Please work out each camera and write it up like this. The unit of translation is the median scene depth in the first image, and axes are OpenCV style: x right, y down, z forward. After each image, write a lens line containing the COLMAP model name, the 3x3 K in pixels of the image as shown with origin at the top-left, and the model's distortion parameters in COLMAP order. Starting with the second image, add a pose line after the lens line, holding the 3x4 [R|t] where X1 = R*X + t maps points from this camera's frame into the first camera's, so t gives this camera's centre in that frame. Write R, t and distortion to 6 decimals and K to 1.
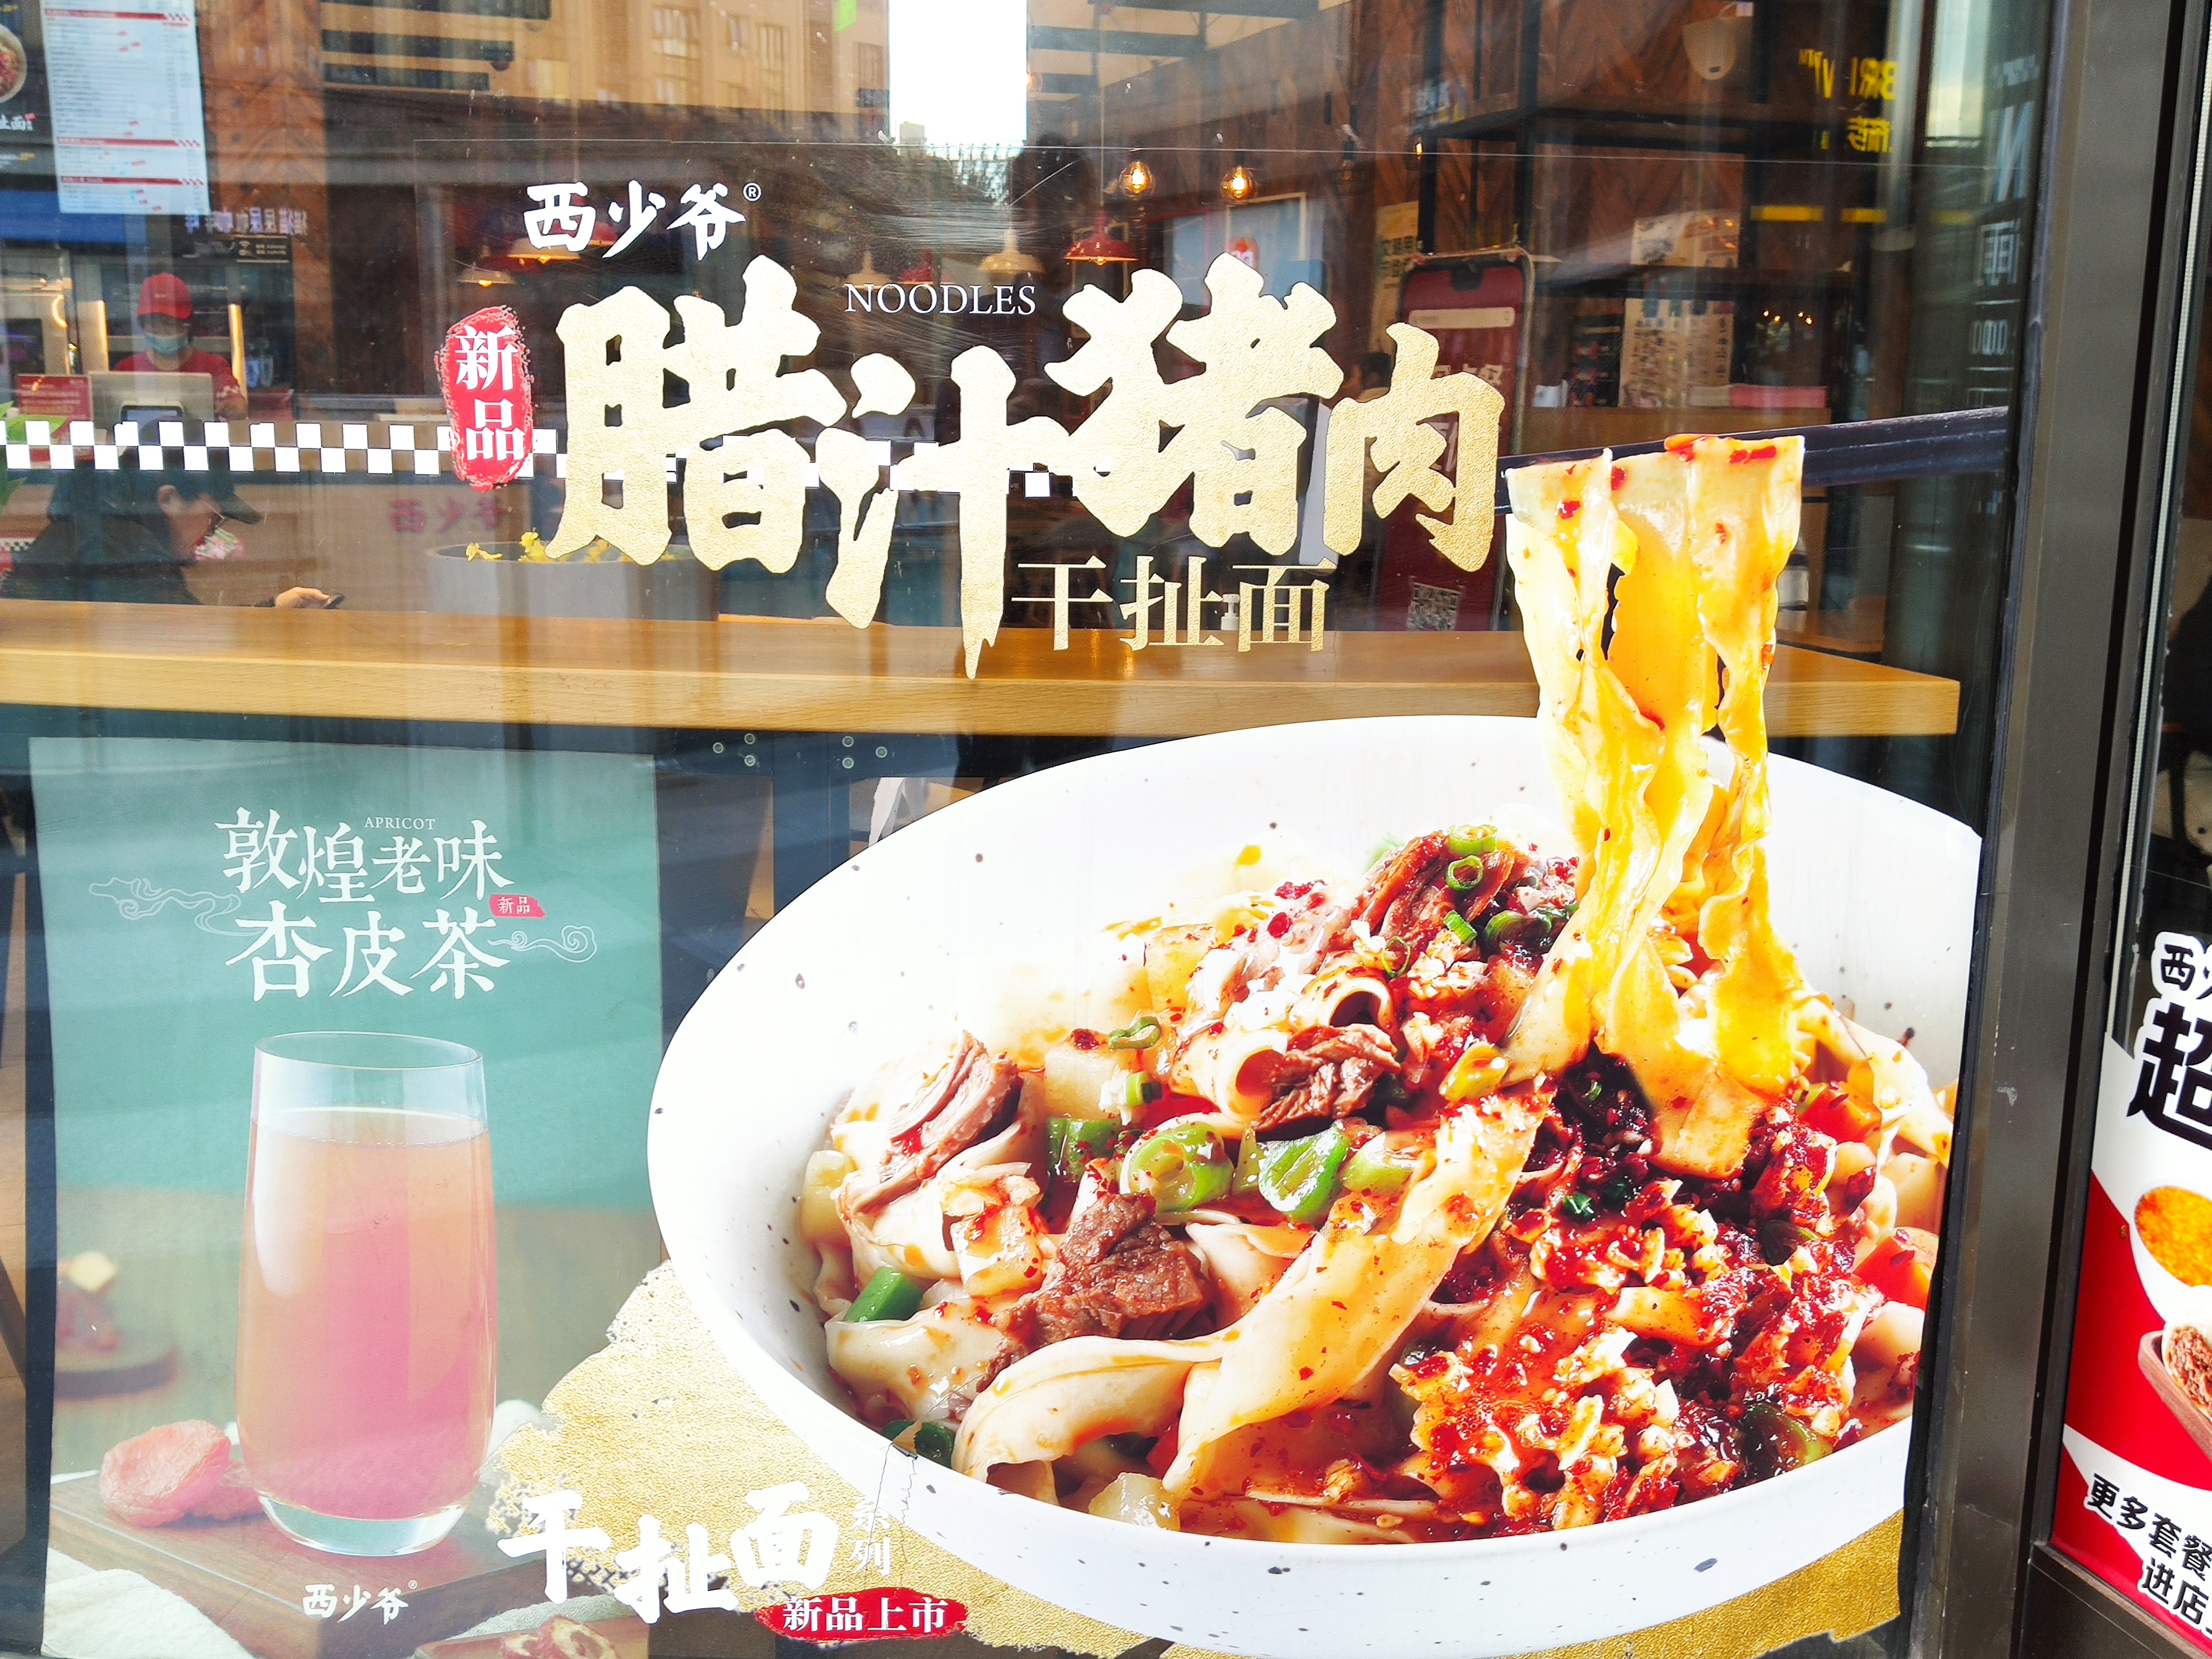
lens RADIAL K [[2277.6, 0, 1102.0], [0, 2277.6, 857.5], [0, 0, 1]] dist [0.178068, -0.574269]
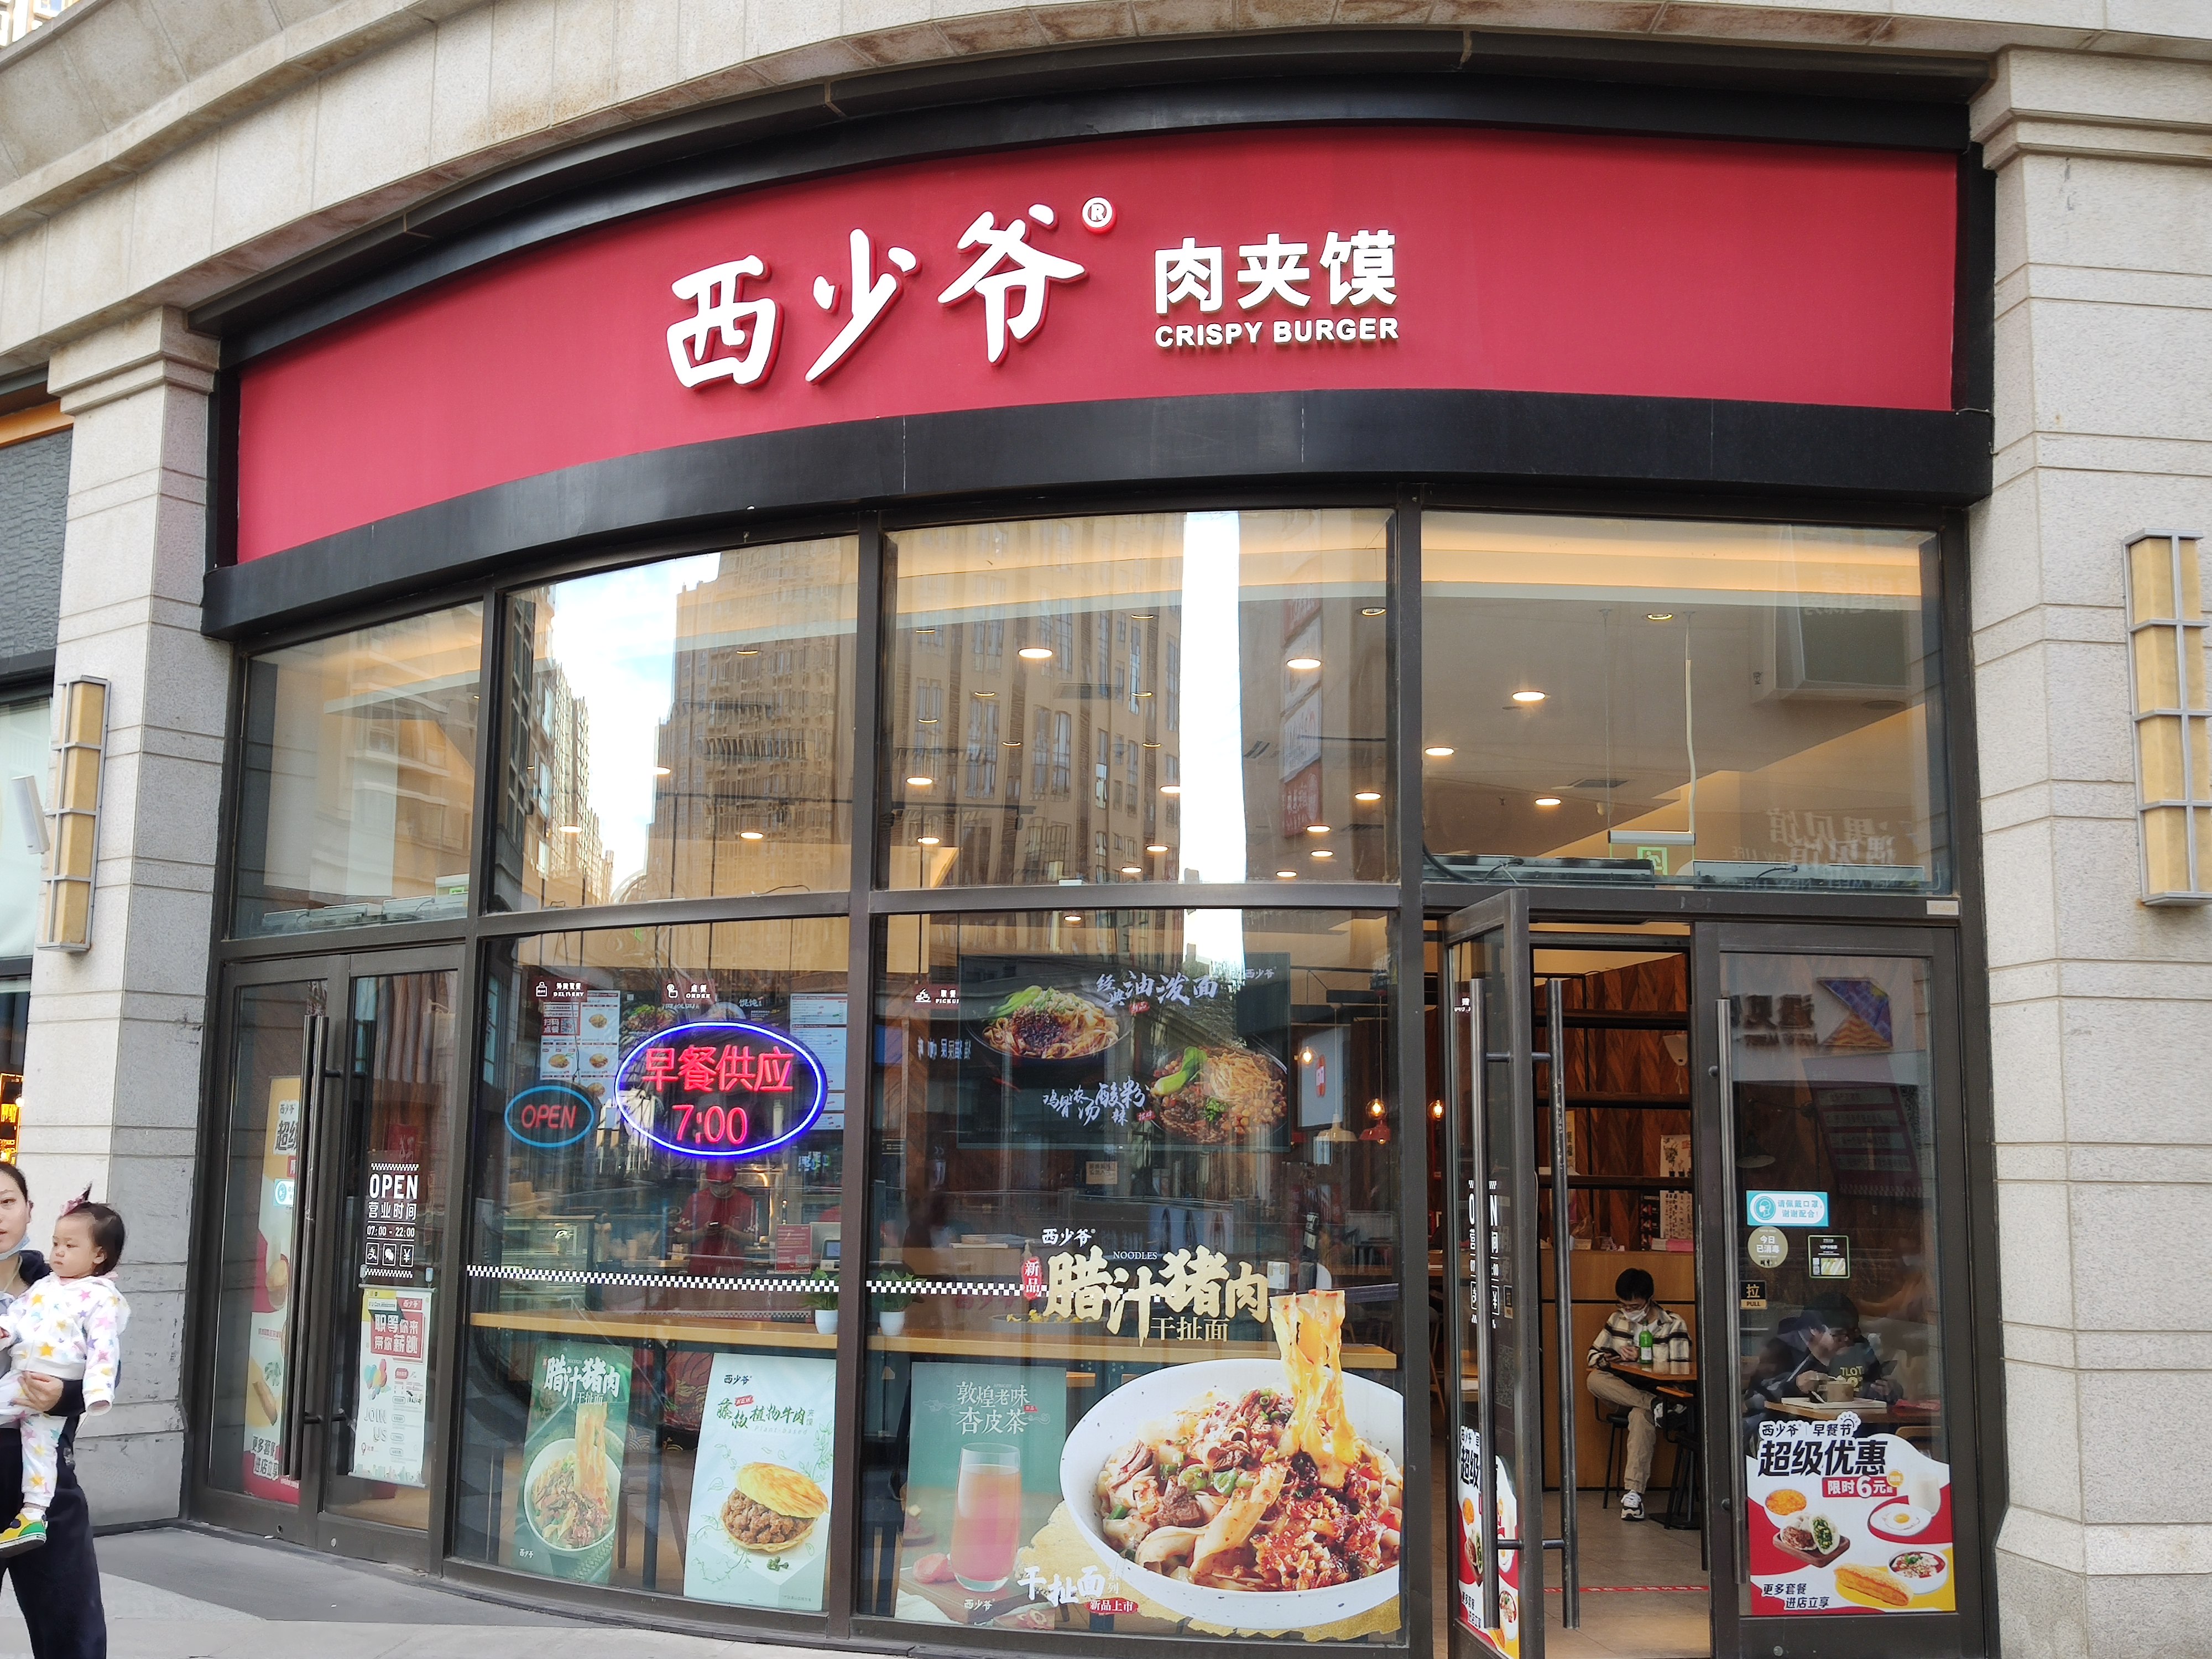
lens RADIAL K [[2277.6, 0, 1102.0], [0, 2277.6, 857.5], [0, 0, 1]] dist [0.178068, -0.574269]
pose [[0.977903, -0.028260, -0.207141, 0.713259], [-0.040850, 0.945893, -0.321897, 0.397385], [0.205030, 0.323245, 0.923837, -2.943084]]
